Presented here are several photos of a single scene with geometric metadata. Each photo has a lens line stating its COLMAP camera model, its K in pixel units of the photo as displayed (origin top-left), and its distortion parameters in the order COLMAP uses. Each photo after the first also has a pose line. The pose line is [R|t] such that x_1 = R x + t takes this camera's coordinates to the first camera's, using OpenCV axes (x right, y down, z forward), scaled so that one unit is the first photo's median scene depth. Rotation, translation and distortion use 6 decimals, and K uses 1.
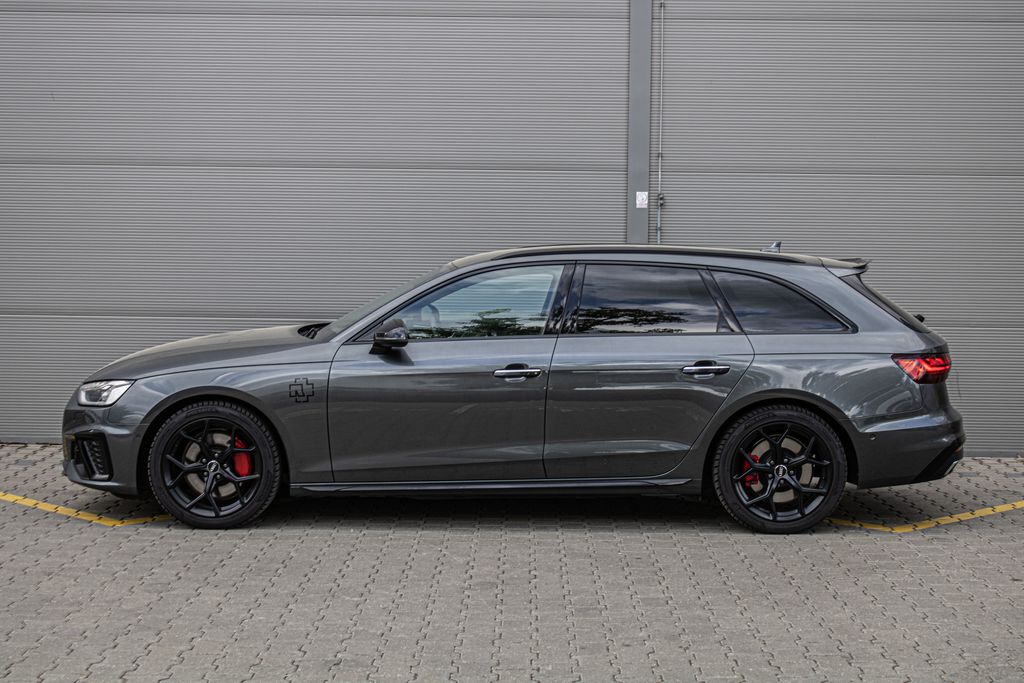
lens RADIAL K [[1843.0, 0, 512.6], [0, 1843.0, 342.0], [0, 0, 1]] dist [0.011333, 0.000000]
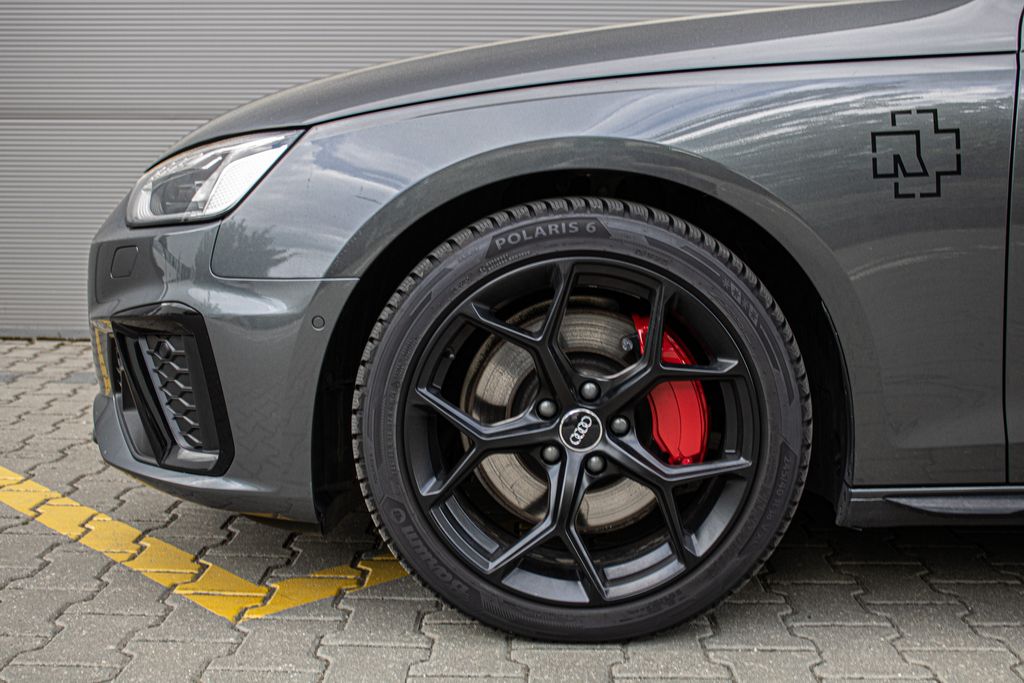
lens RADIAL K [[1290.7, 0, 511.1], [0, 1290.7, 340.3], [0, 0, 1]] dist [-0.129688, 0.000000]
pose [[0.999763, -0.002447, -0.021615, -0.168378], [0.004056, 0.997197, 0.074714, 0.038914], [0.021372, -0.074784, 0.996971, 0.801021]]
